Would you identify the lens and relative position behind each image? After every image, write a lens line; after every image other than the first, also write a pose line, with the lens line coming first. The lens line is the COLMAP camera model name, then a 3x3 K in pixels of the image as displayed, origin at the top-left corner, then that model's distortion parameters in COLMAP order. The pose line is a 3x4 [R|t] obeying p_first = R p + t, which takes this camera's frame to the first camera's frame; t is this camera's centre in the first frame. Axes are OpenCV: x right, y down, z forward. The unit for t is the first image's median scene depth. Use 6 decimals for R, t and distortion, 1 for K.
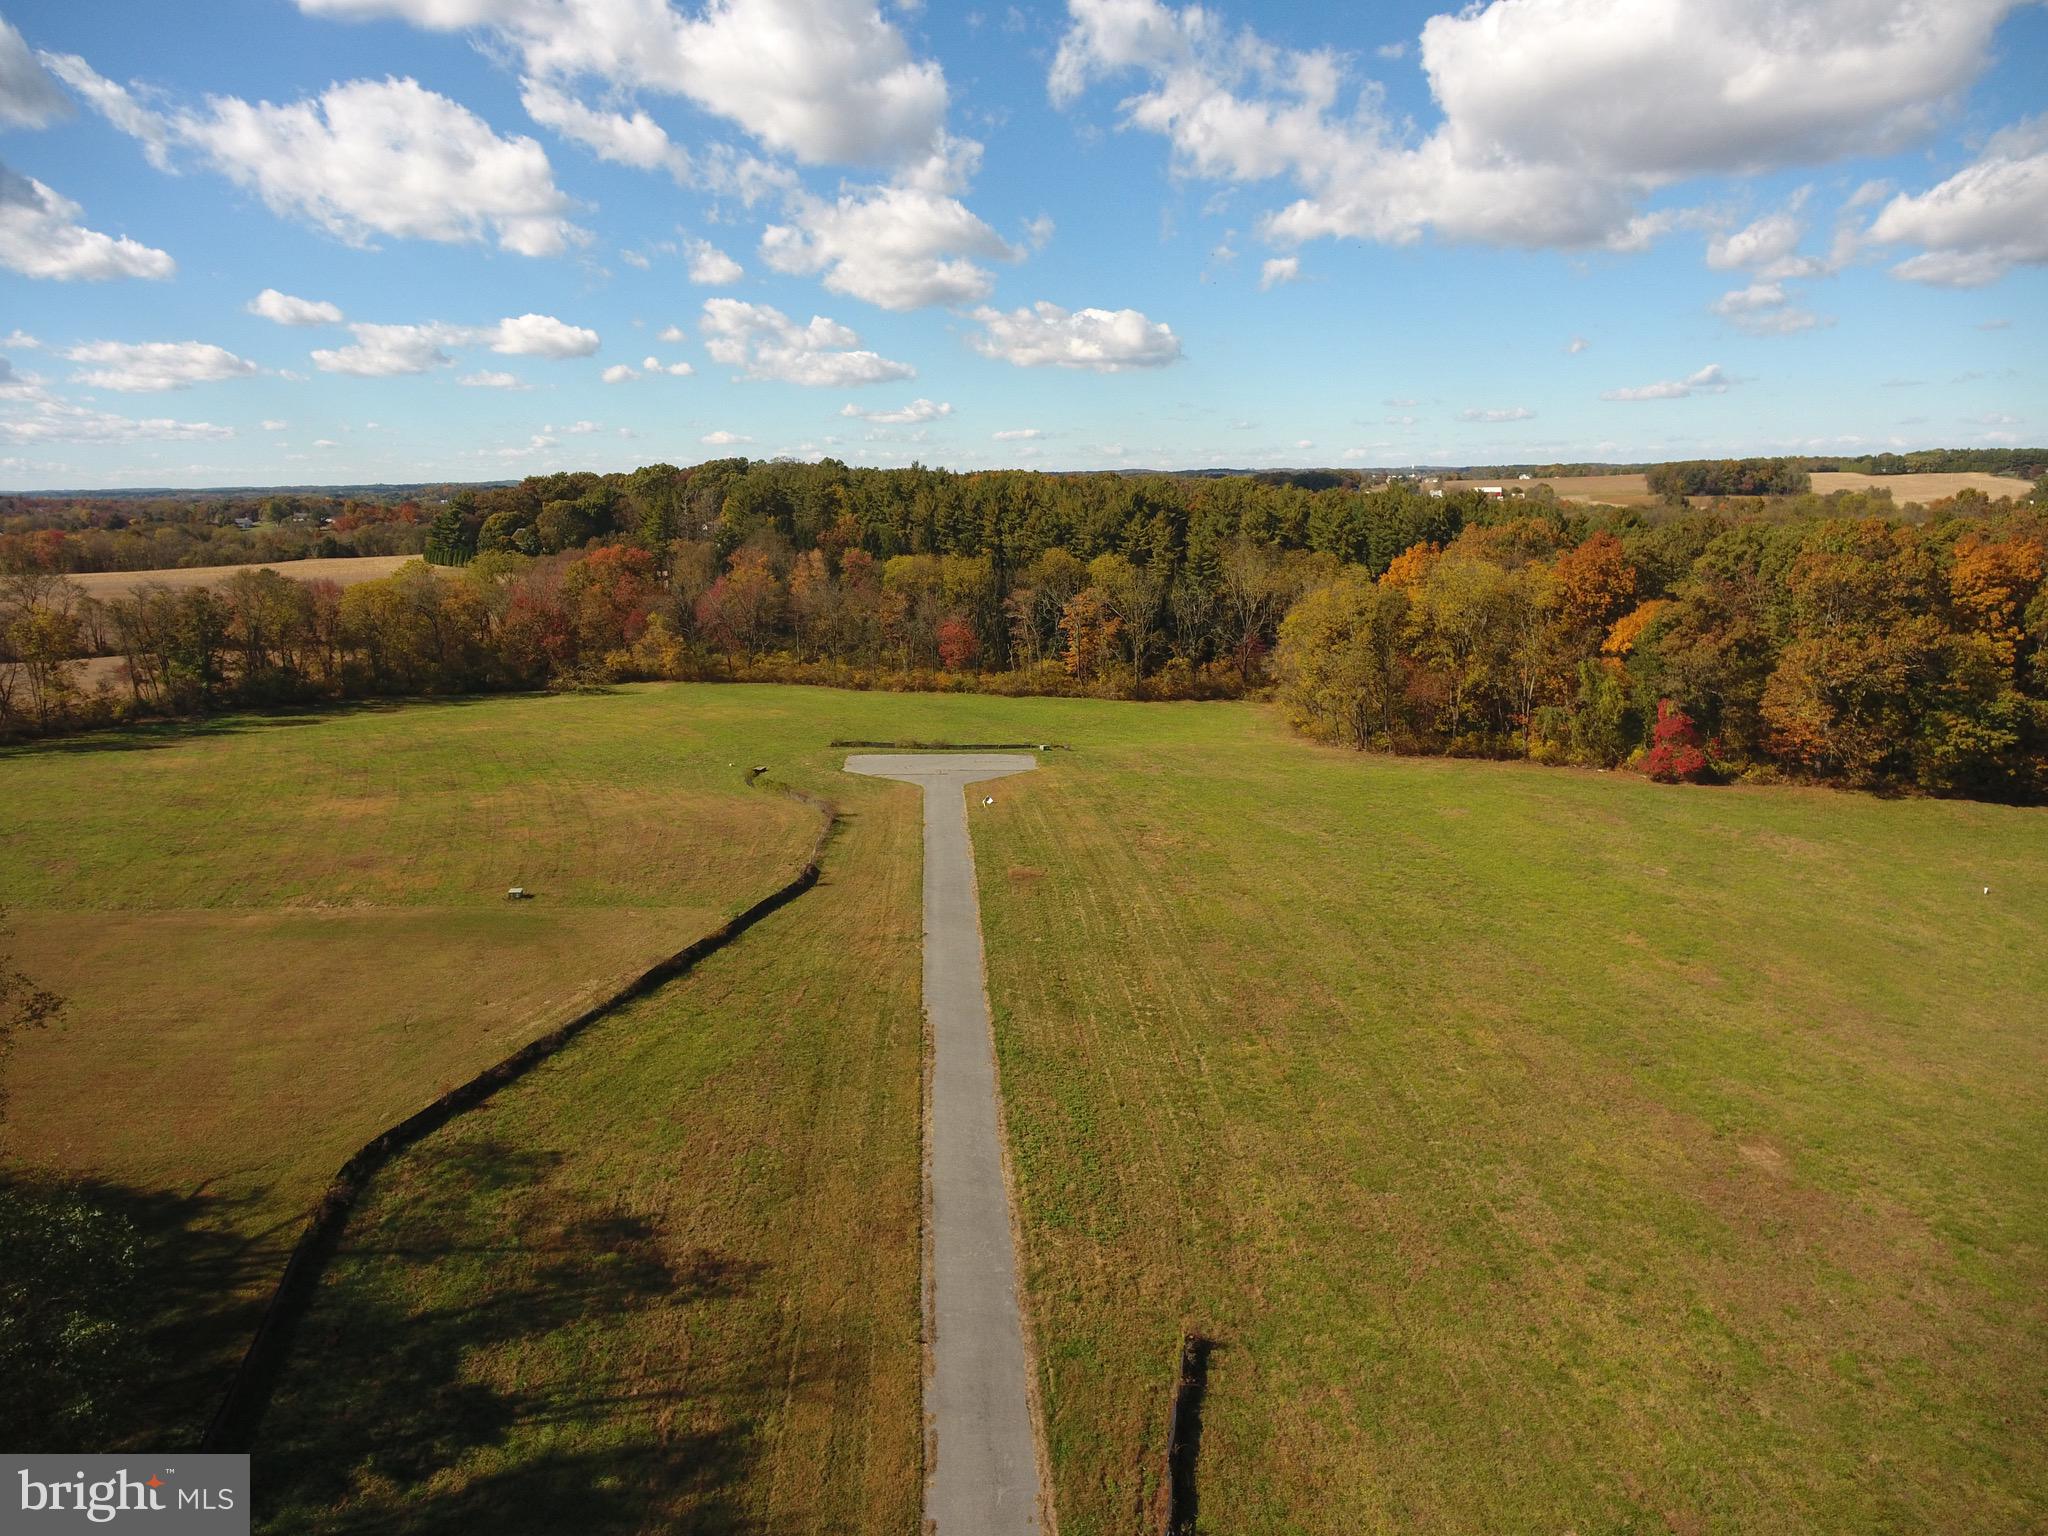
lens RADIAL K [[1194.3, 0, 1024.0], [0, 1194.3, 768.0], [0, 0, 1]] dist [0.018951, -0.036528]
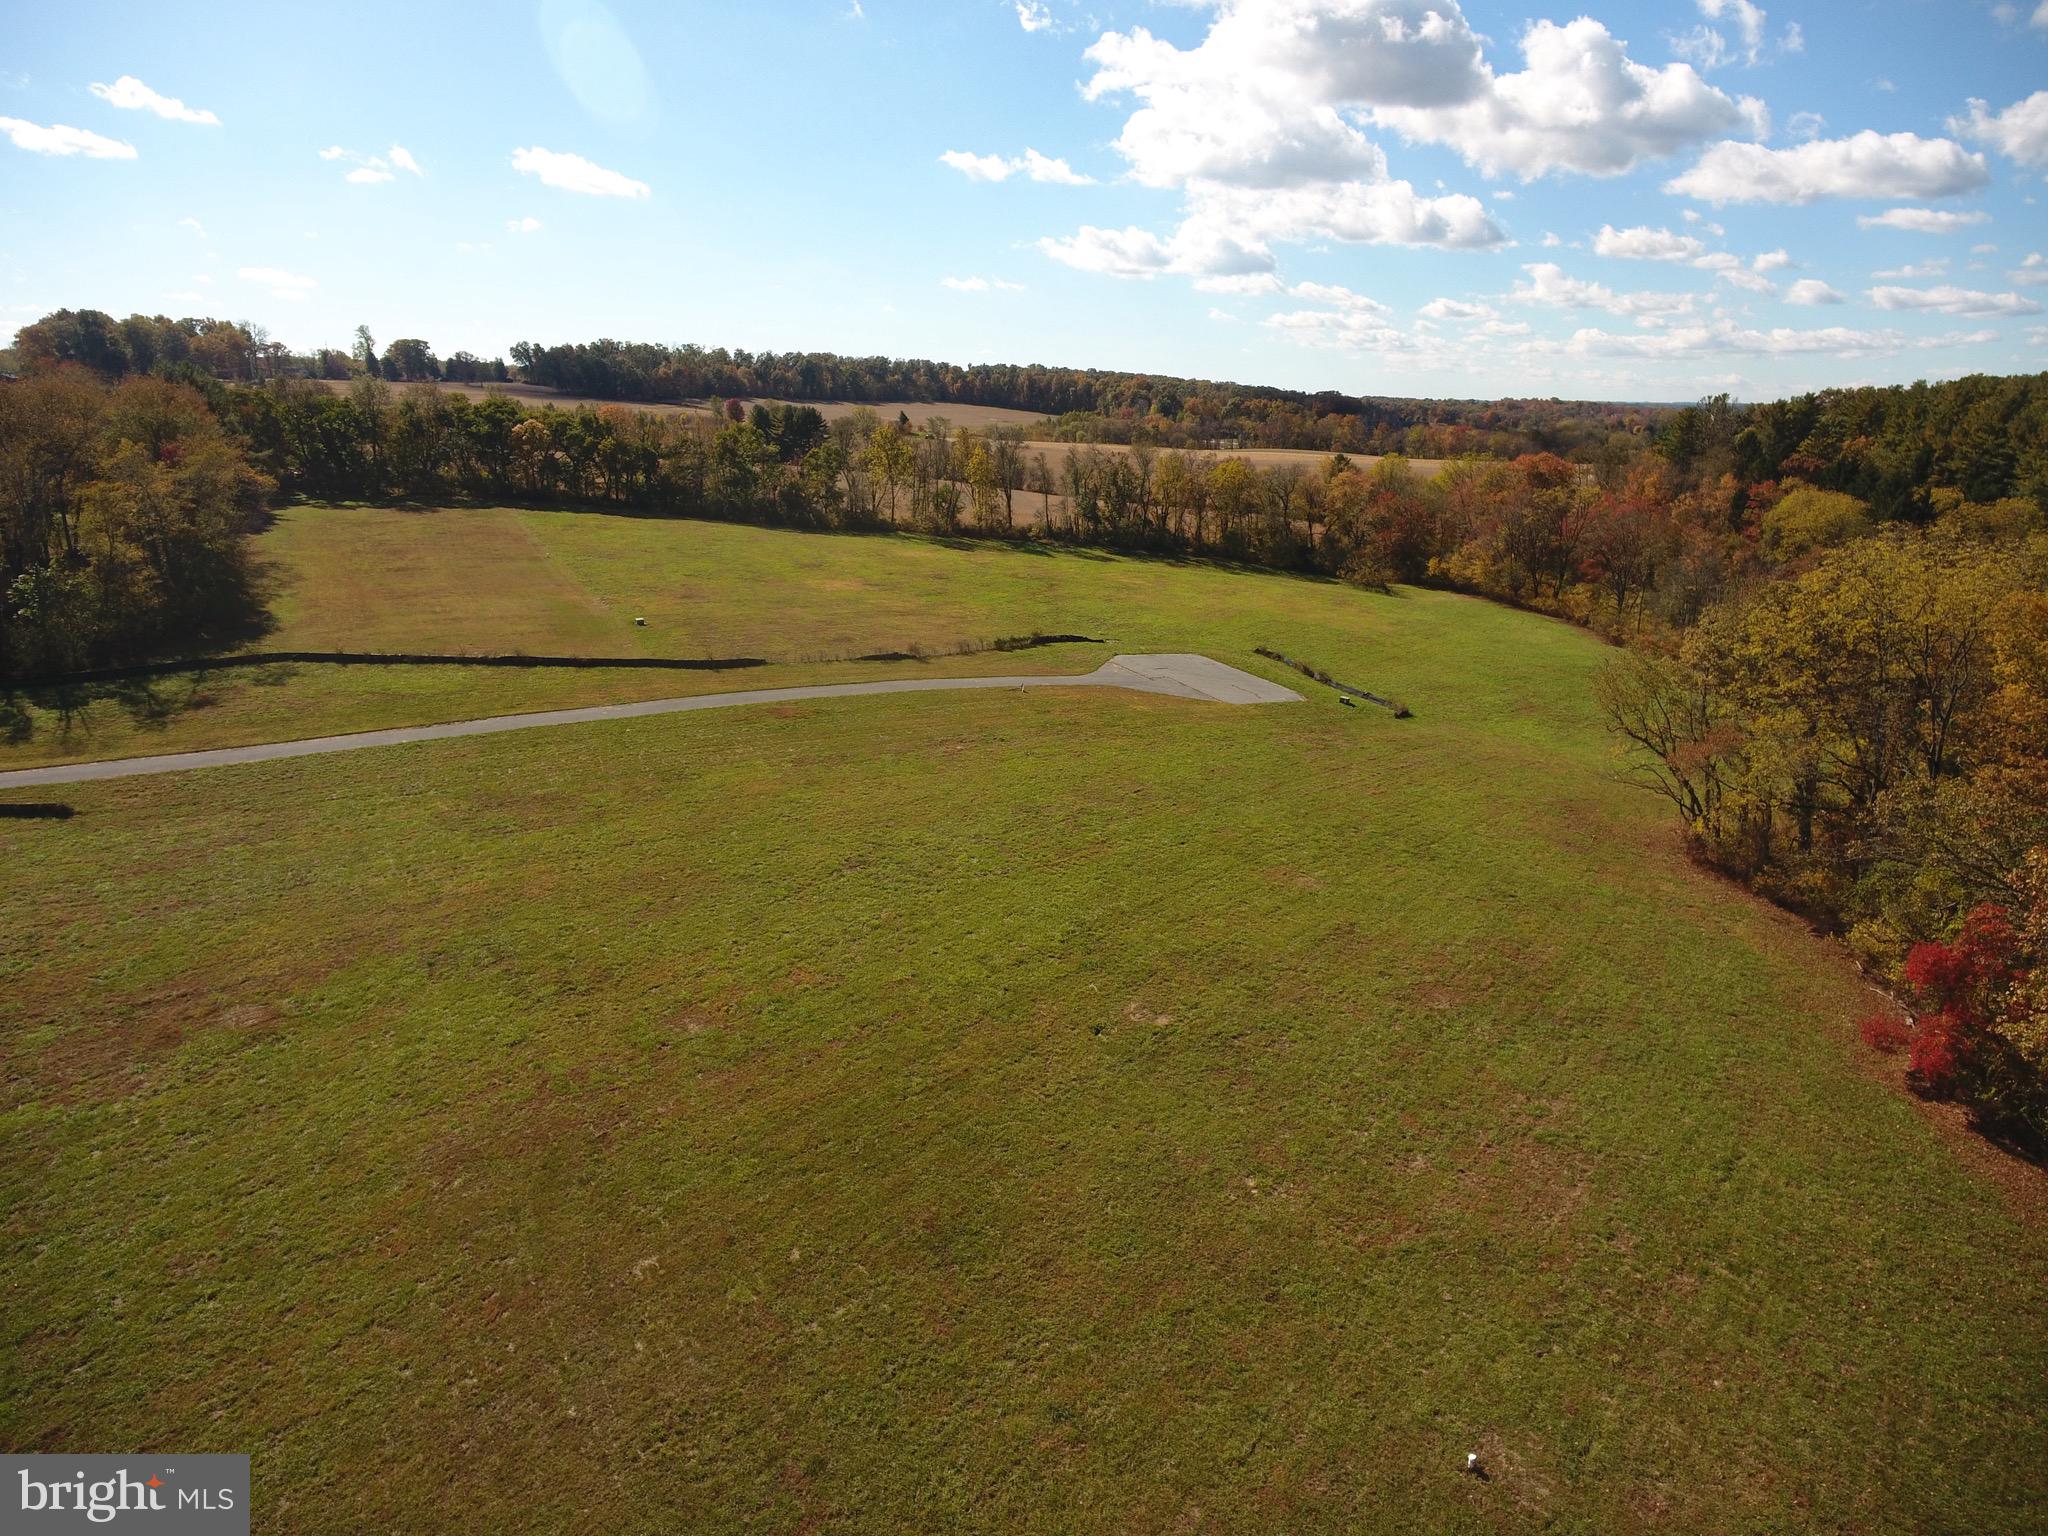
lens RADIAL K [[1222.5, 0, 1024.0], [0, 1222.5, 768.0], [0, 0, 1]] dist [-0.002156, -0.003473]
pose [[0.366266, 0.292720, -0.883269, 0.460388], [-0.239552, 0.946898, 0.214472, -0.066565], [0.899146, 0.133036, 0.416938, 0.304748]]
